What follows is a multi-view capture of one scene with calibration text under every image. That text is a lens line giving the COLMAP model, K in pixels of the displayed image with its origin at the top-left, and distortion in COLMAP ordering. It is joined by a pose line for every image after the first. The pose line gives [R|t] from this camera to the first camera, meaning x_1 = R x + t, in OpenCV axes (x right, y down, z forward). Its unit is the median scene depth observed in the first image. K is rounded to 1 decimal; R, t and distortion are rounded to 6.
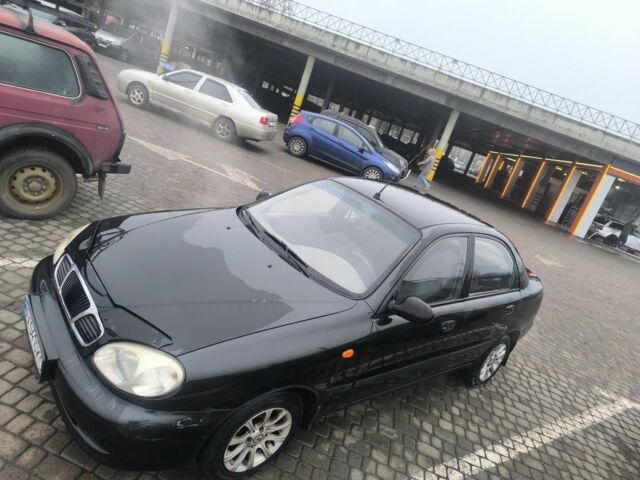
lens RADIAL K [[437.3, 0, 320.1], [0, 437.3, 239.1], [0, 0, 1]] dist [0.029401, -0.029601]
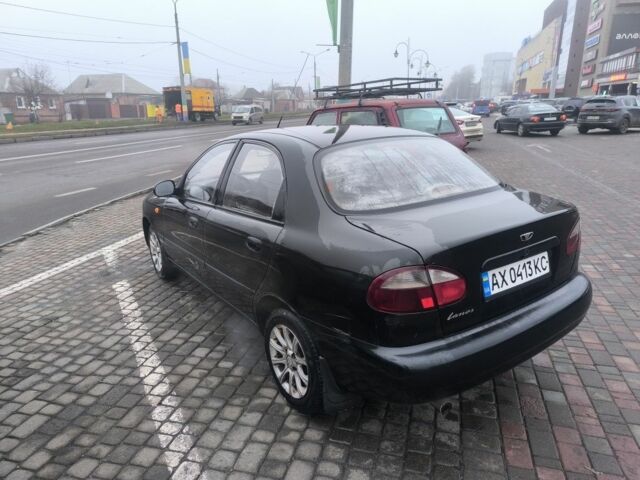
lens RADIAL K [[437.3, 0, 316.3], [0, 437.3, 240.2], [0, 0, 1]] dist [0.029401, -0.029601]
pose [[-0.092571, -0.048829, -0.994508, 1.162859], [-0.308553, 0.951037, -0.017974, 0.146356], [0.946692, 0.305194, -0.103105, 1.237455]]
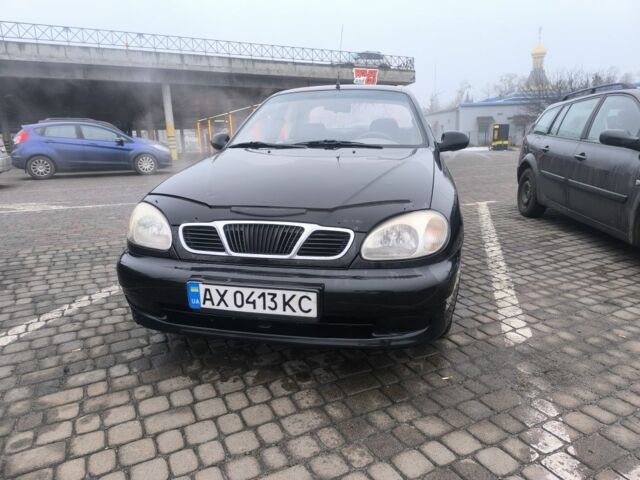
lens RADIAL K [[437.3, 0, 320.5], [0, 437.3, 239.6], [0, 0, 1]] dist [0.029401, -0.029601]
pose [[0.732424, -0.470778, 0.491856, -0.566062], [0.451511, 0.876564, 0.166655, 0.026723], [-0.509601, 0.100016, 0.854578, 0.149844]]
